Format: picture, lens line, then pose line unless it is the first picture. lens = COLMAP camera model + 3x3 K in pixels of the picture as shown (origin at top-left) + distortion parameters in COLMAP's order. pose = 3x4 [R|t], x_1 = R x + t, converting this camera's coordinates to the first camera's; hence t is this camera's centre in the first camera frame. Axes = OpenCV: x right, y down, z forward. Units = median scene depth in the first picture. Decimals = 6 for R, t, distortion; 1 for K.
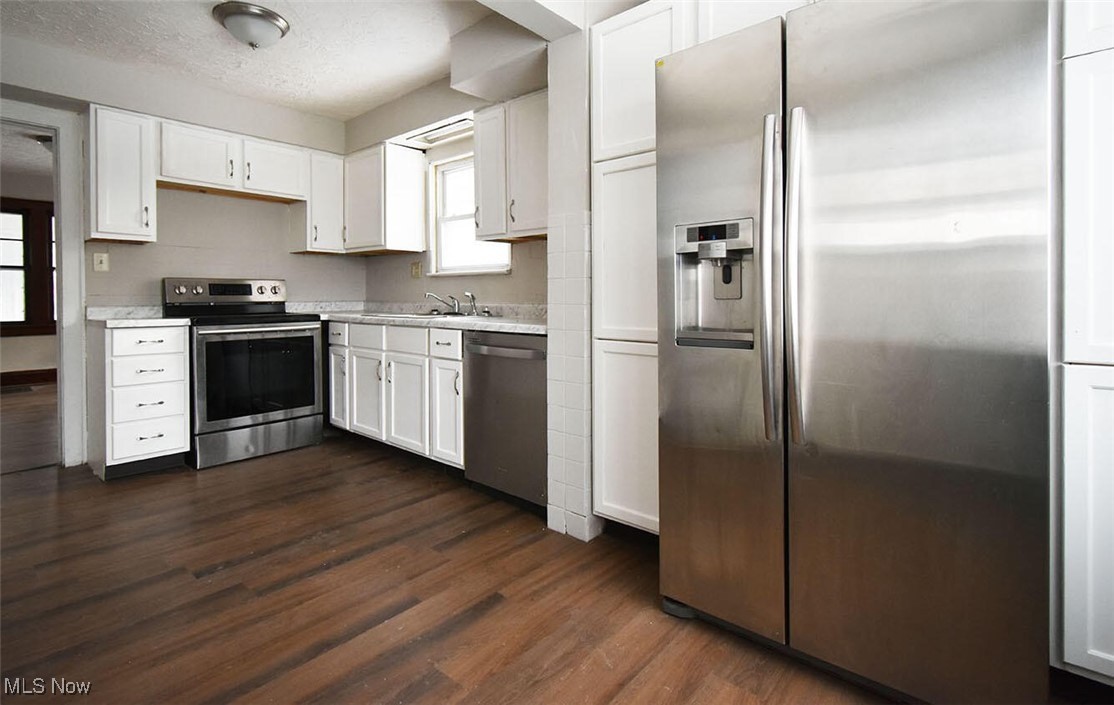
lens RADIAL K [[529.7, 0, 556.6], [0, 529.7, 297.9], [0, 0, 1]] dist [0.000261, 0.000049]
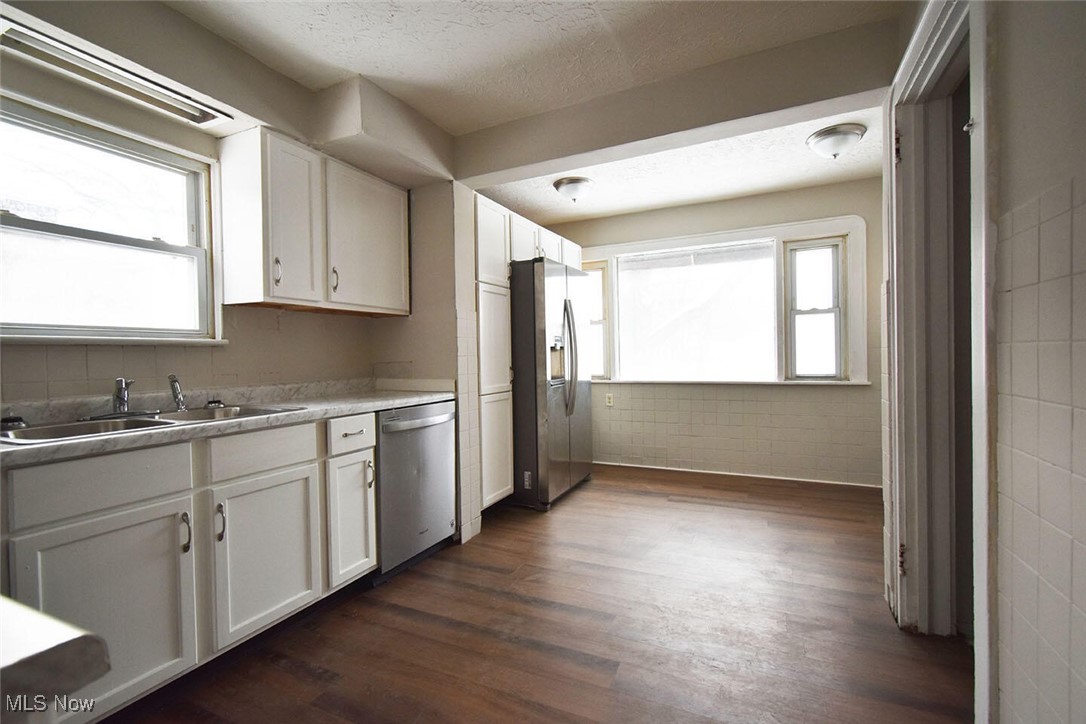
lens RADIAL K [[478.4, 0, 543.0], [0, 478.4, 362.0], [0, 0, 1]] dist [0.000006, -0.000036]
pose [[-0.268800, -0.003426, 0.963190, -1.207602], [0.030715, 0.999455, 0.012127, -0.028440], [-0.962706, 0.032844, -0.268548, 1.105359]]
